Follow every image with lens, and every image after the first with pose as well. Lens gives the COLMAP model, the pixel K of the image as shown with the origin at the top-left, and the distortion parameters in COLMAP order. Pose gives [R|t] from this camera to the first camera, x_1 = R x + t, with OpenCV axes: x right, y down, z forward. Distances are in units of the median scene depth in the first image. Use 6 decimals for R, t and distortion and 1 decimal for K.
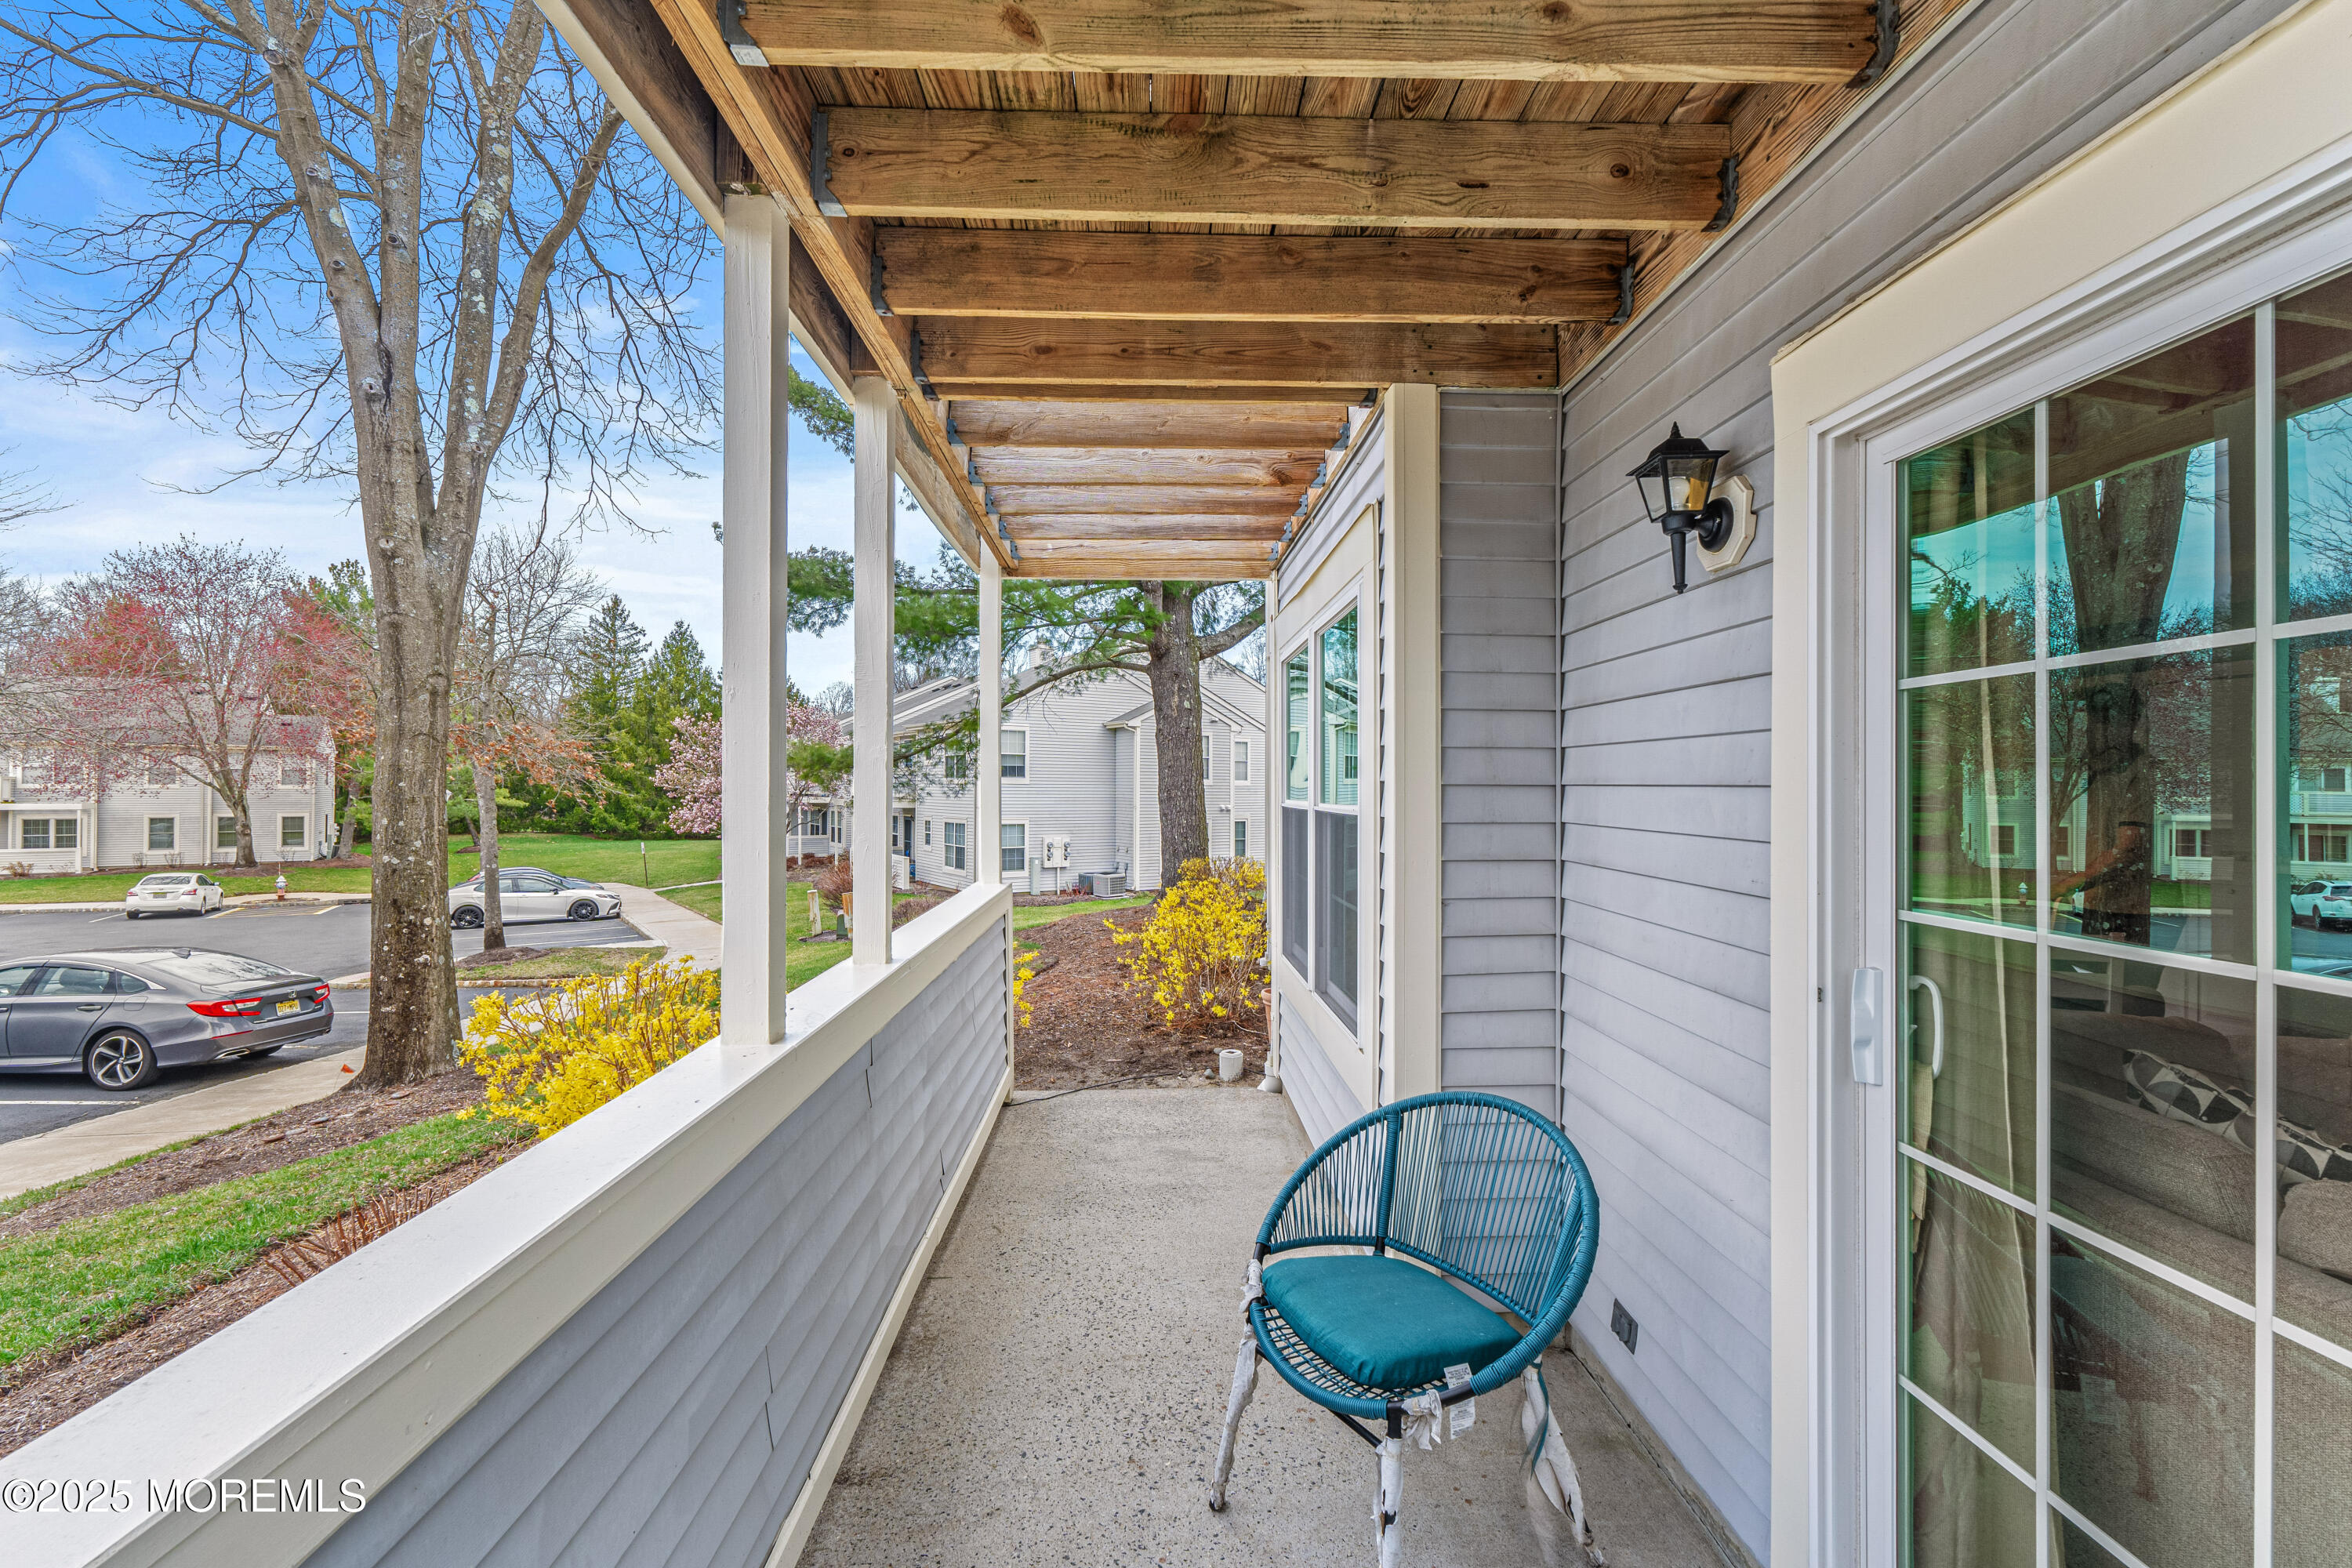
lens RADIAL K [[1016.2, 0, 1174.7], [0, 1016.2, 787.6], [0, 0, 1]] dist [0.006016, 0.000180]
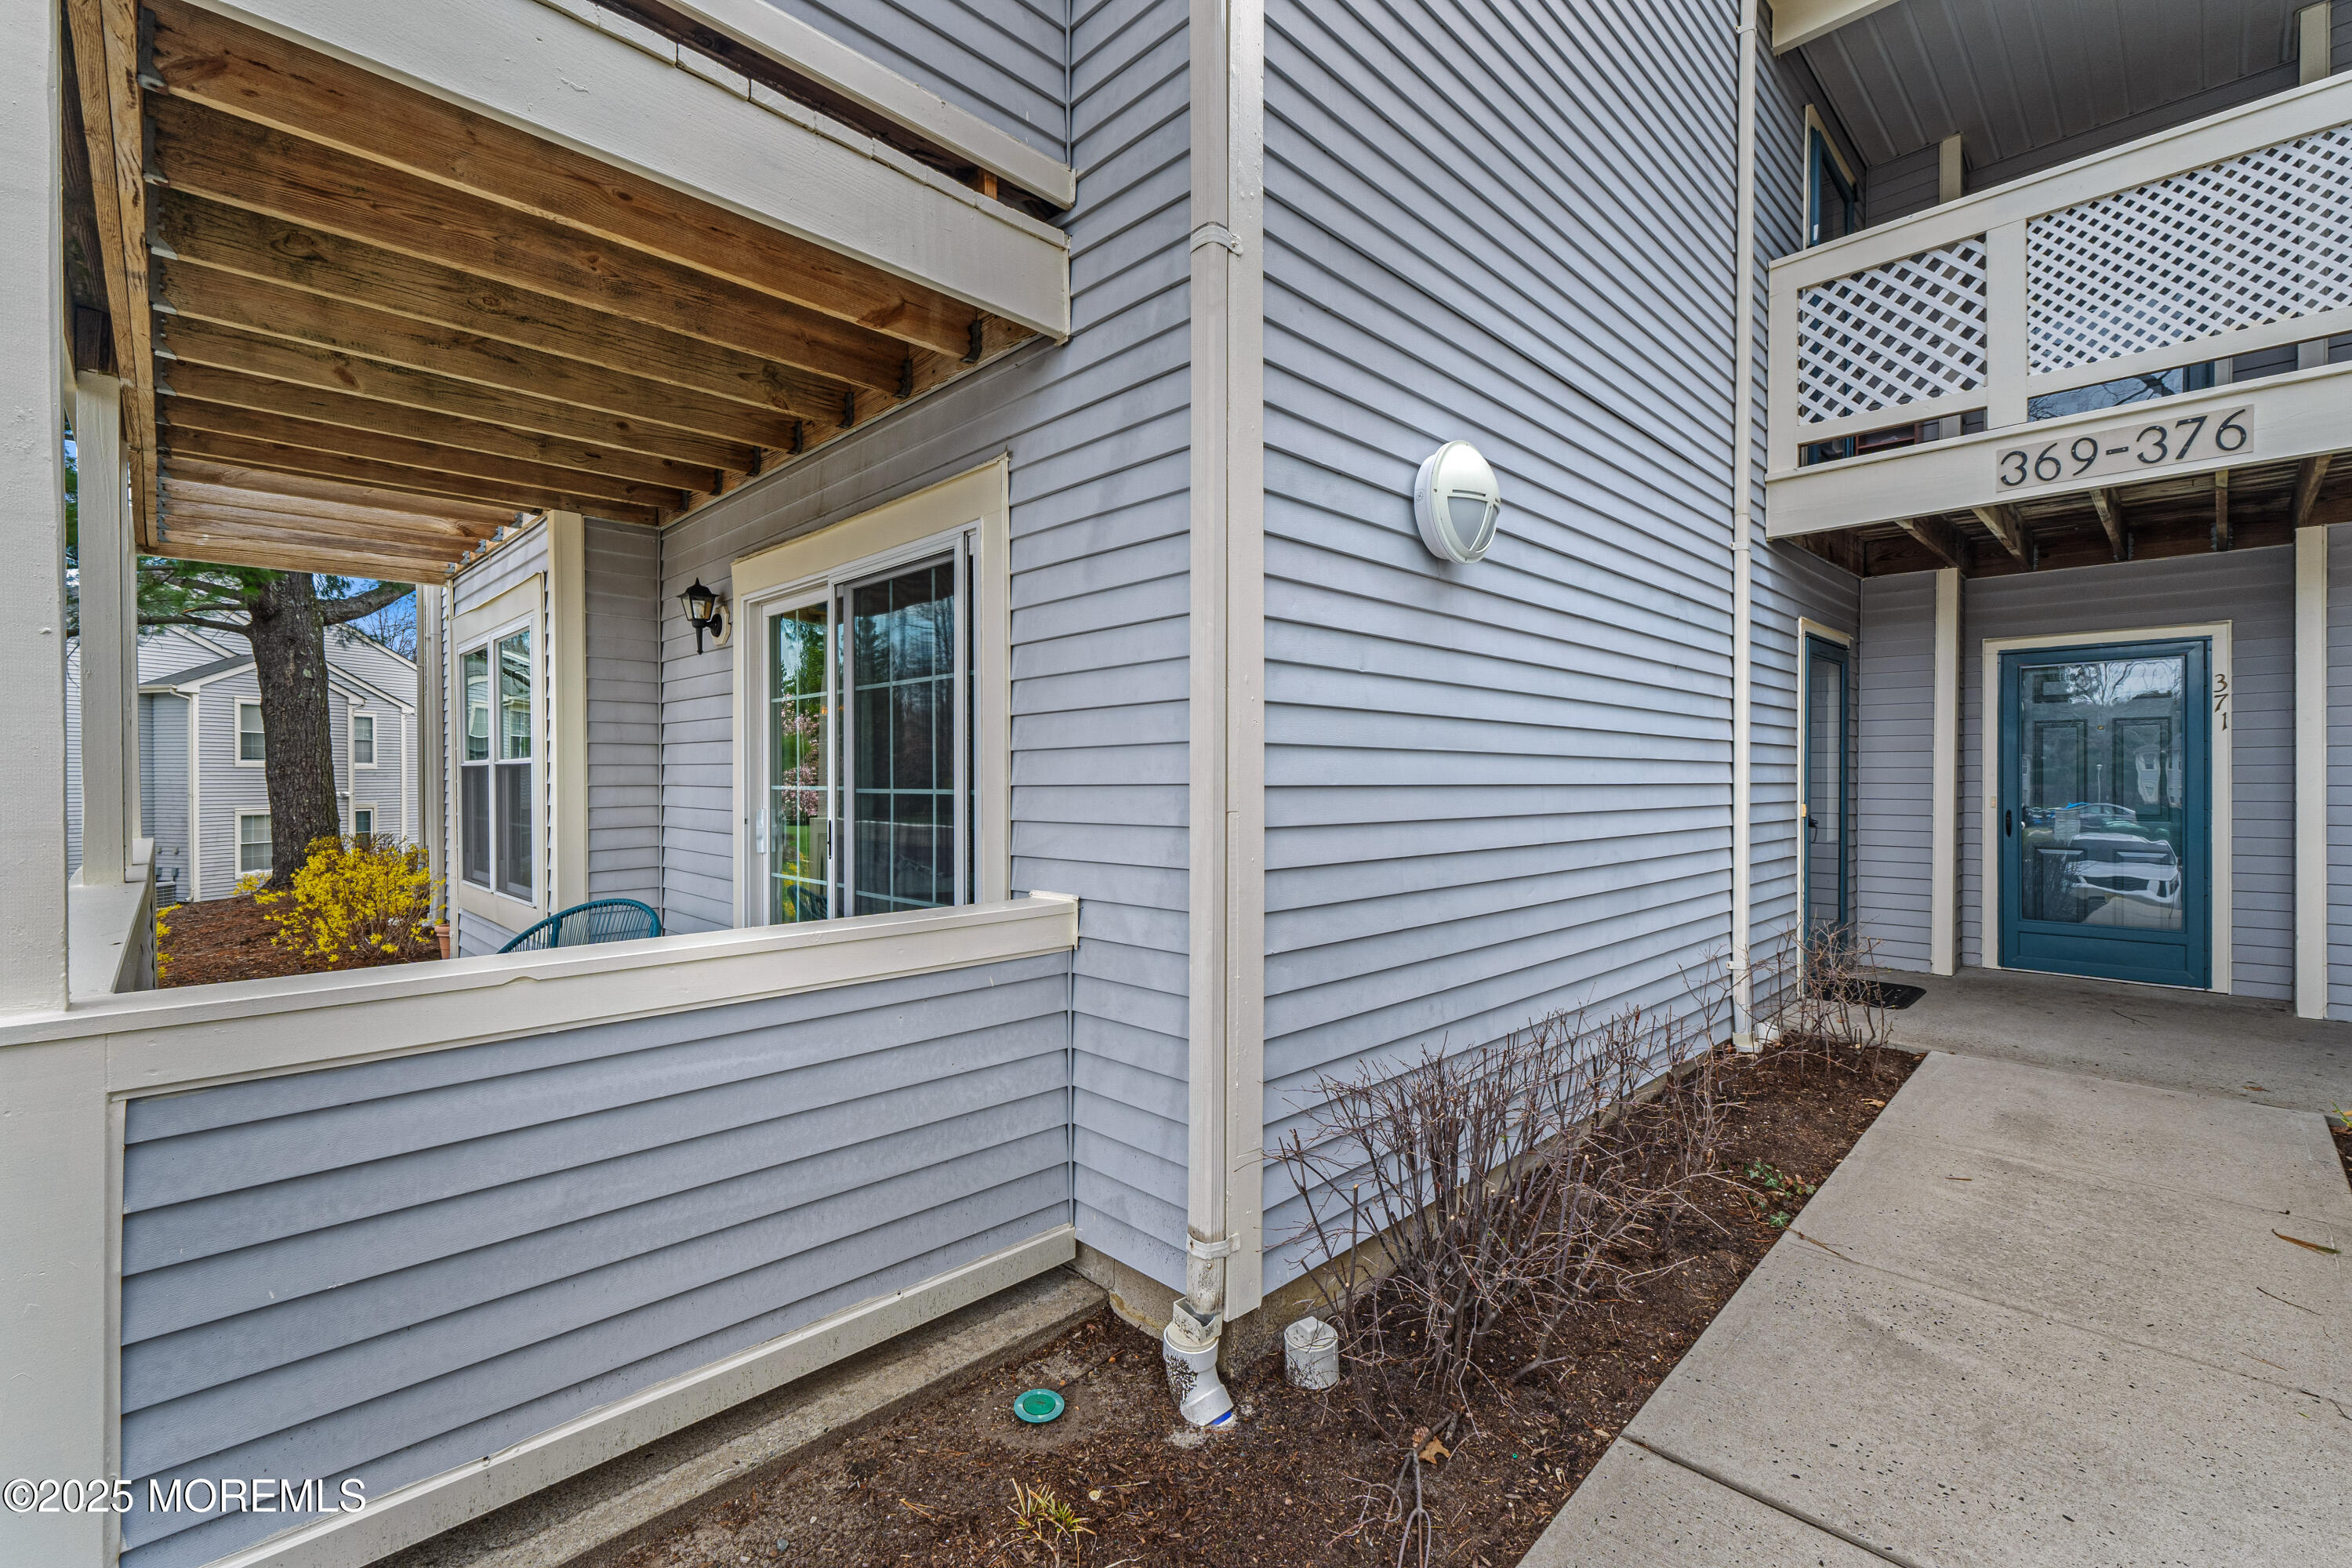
lens RADIAL K [[1006.2, 0, 1176.0], [0, 1006.2, 784.0], [0, 0, 1]] dist [0.007892, -0.000163]
pose [[0.731287, -0.009287, 0.682006, -0.179743], [0.003243, 0.999943, 0.010140, 0.052845], [-0.682062, -0.005203, 0.731276, -0.949938]]
